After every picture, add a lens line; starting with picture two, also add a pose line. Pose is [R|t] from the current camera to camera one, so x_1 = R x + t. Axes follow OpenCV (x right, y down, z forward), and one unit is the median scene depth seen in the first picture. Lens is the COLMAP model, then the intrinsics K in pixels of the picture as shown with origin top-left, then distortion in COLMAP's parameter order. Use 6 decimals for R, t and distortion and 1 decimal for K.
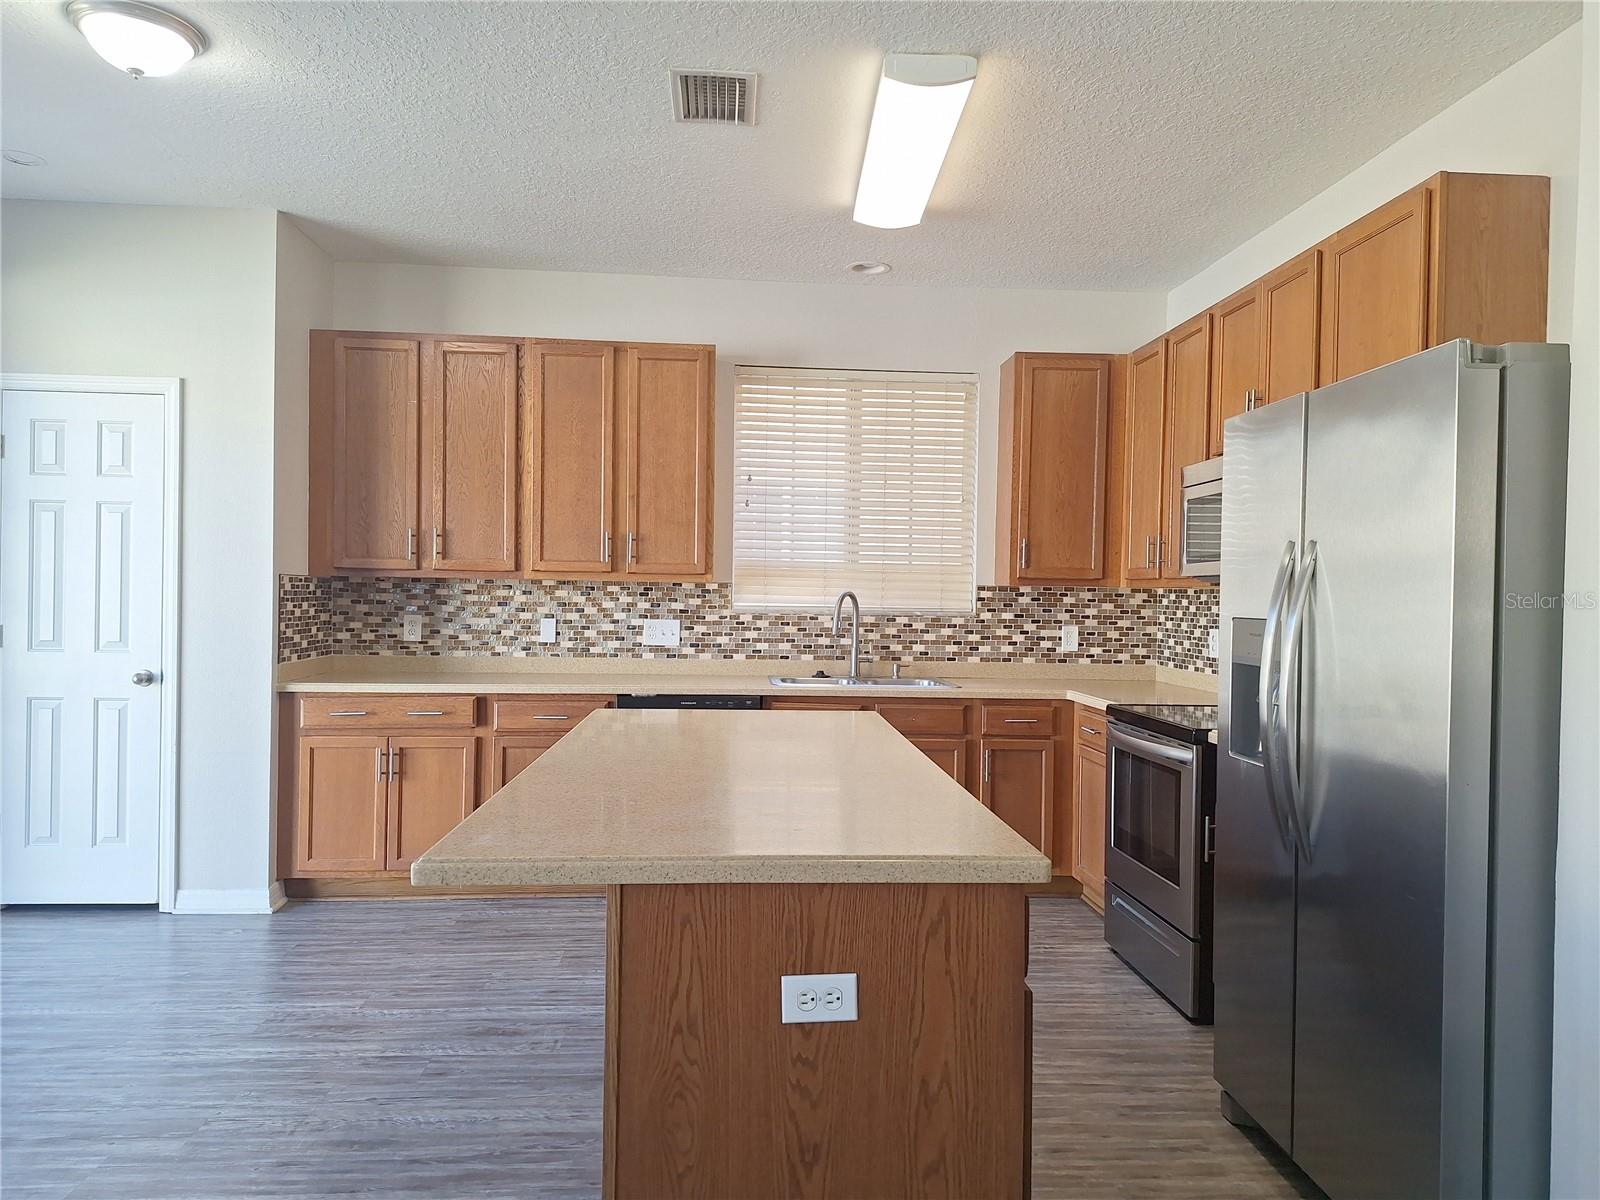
lens RADIAL K [[1091.4, 0, 812.9], [0, 1091.4, 603.9], [0, 0, 1]] dist [0.072336, -0.077532]
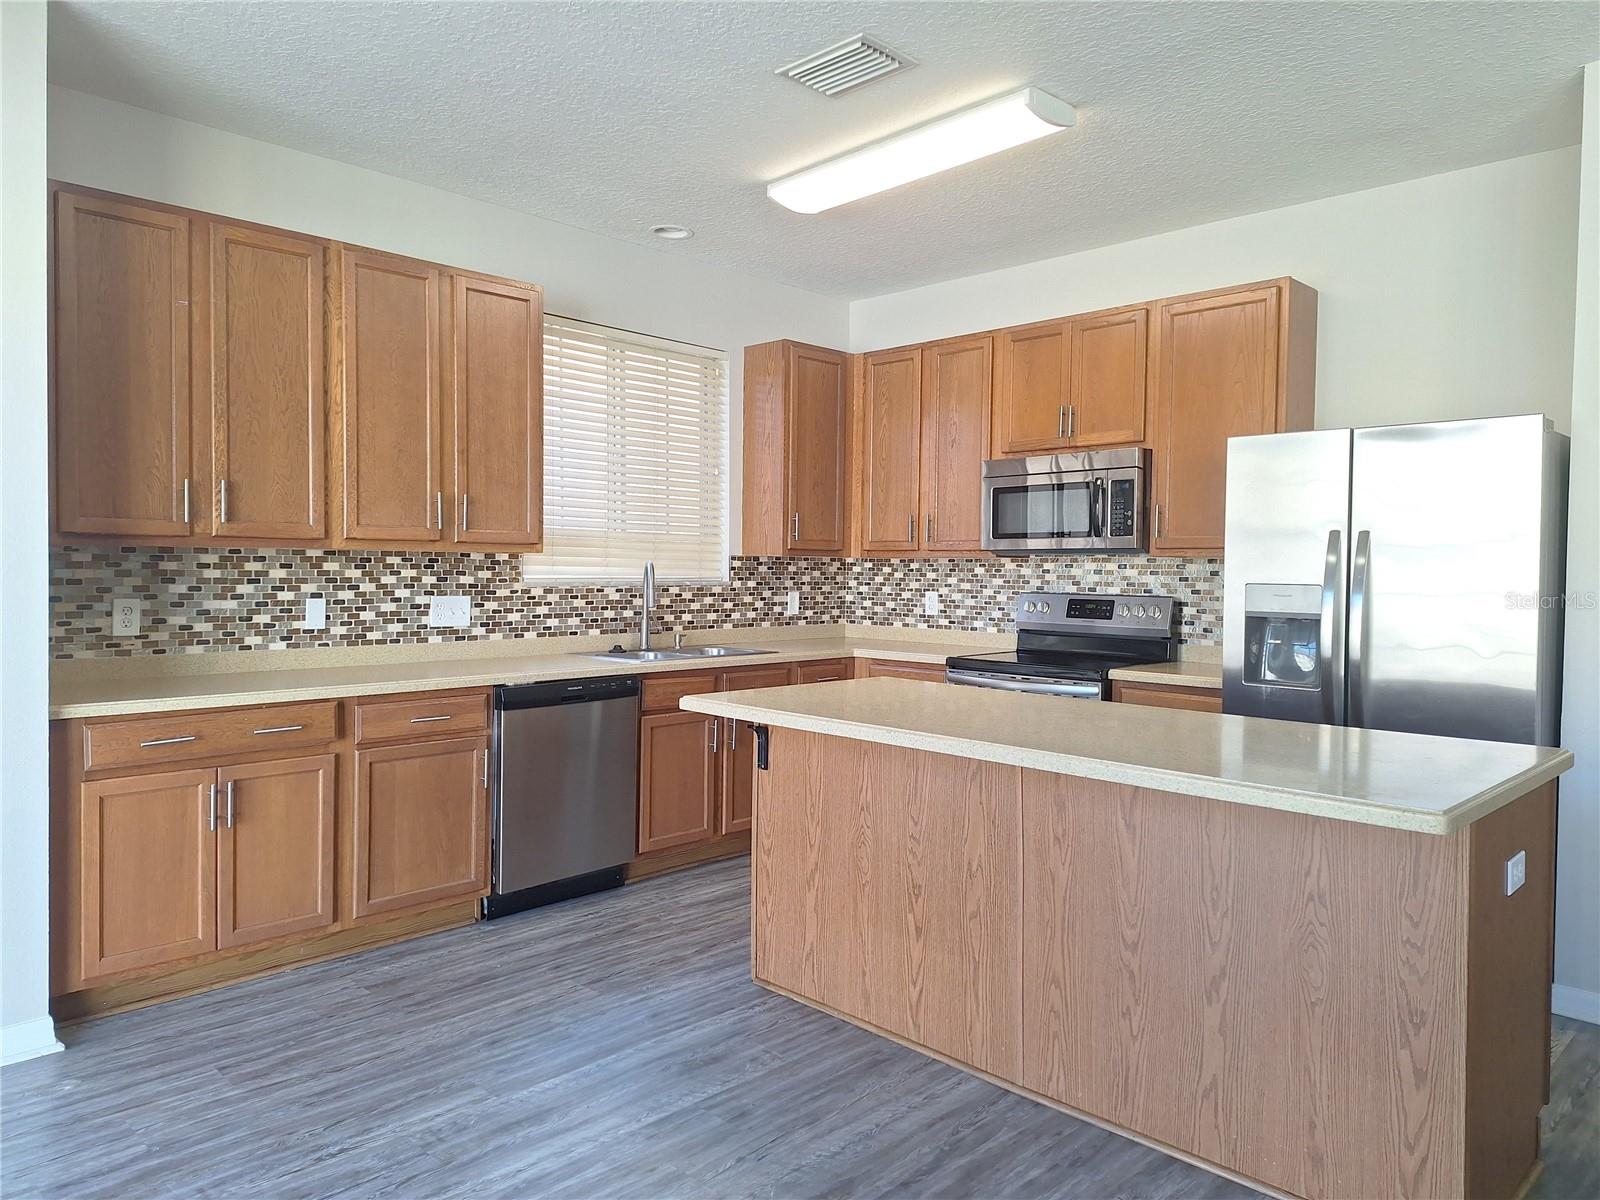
lens RADIAL K [[1091.4, 0, 791.8], [0, 1091.4, 592.0], [0, 0, 1]] dist [0.072336, -0.077532]
pose [[0.756963, -0.024425, 0.653002, -0.532792], [0.008121, 0.999576, 0.027975, -0.011415], [-0.653408, -0.015873, 0.756840, 0.188960]]
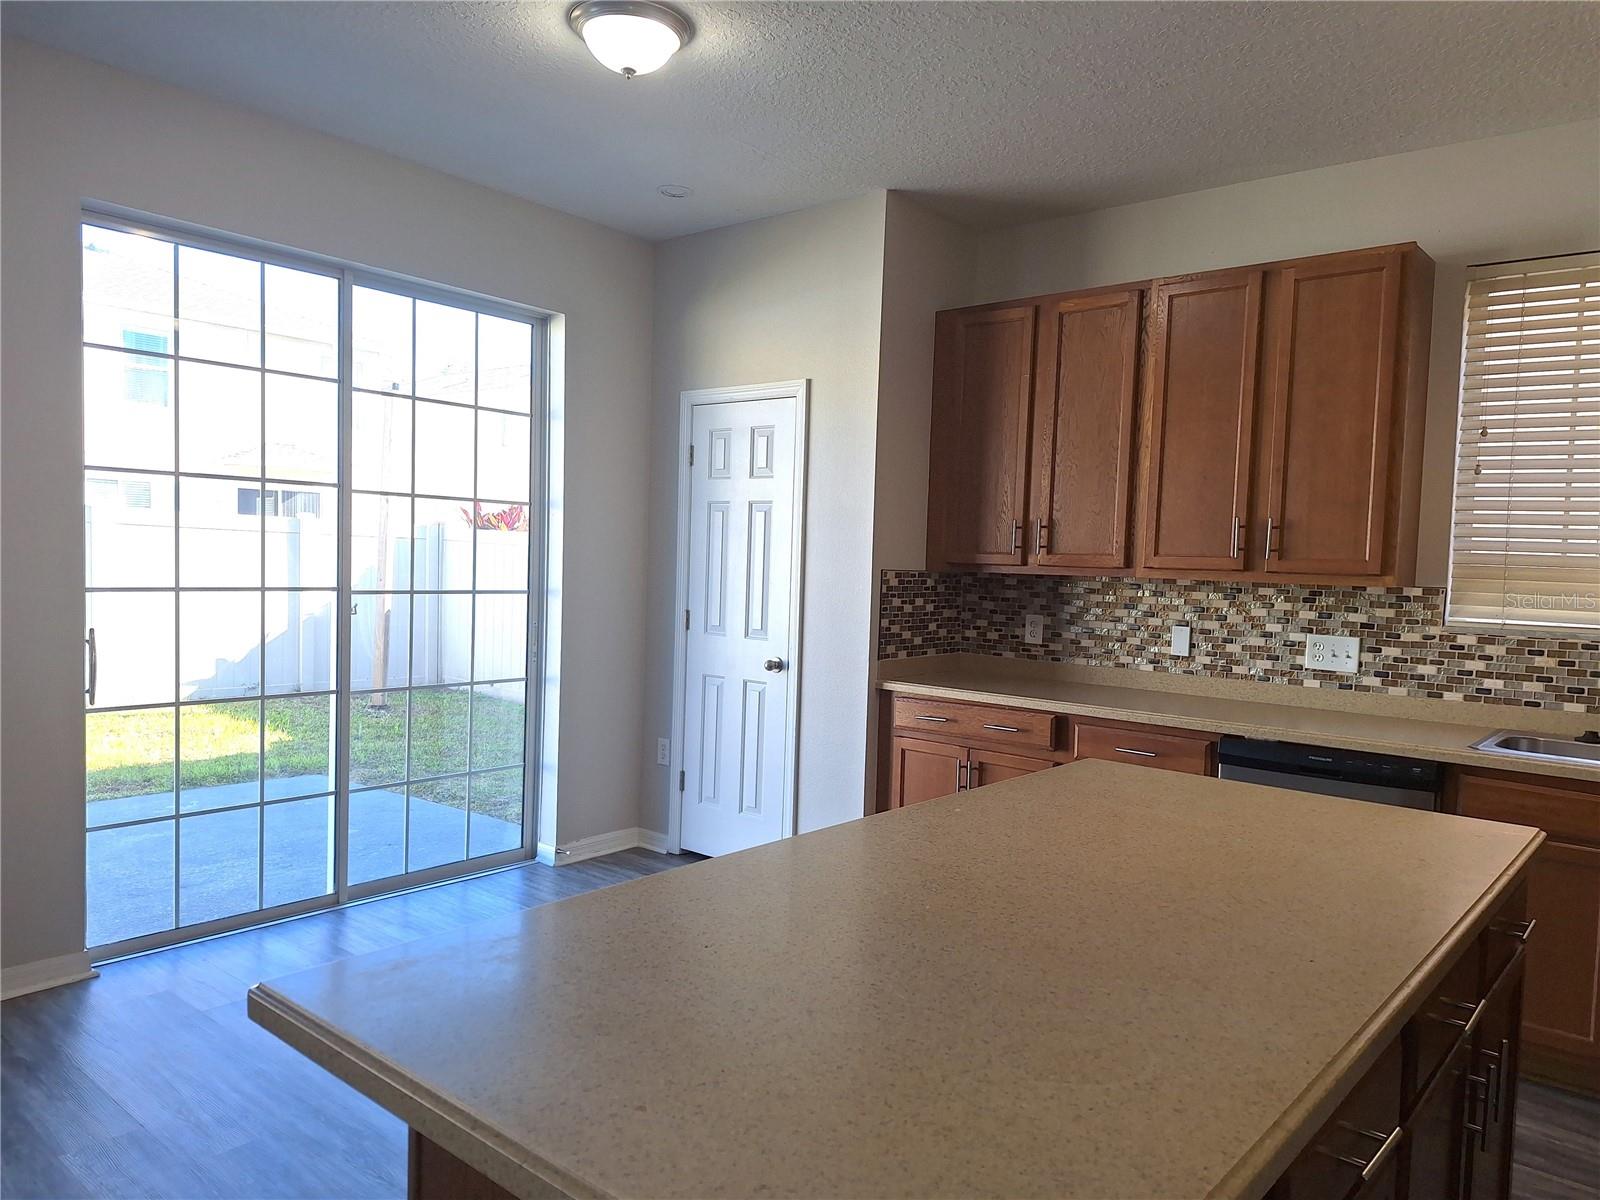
lens RADIAL K [[1091.4, 0, 796.0], [0, 1091.4, 617.6], [0, 0, 1]] dist [0.072336, -0.077532]
pose [[0.709227, 0.045407, -0.703517, 0.136484], [-0.026203, 0.998932, 0.038058, -0.017524], [0.704494, -0.008557, 0.709659, 0.237235]]
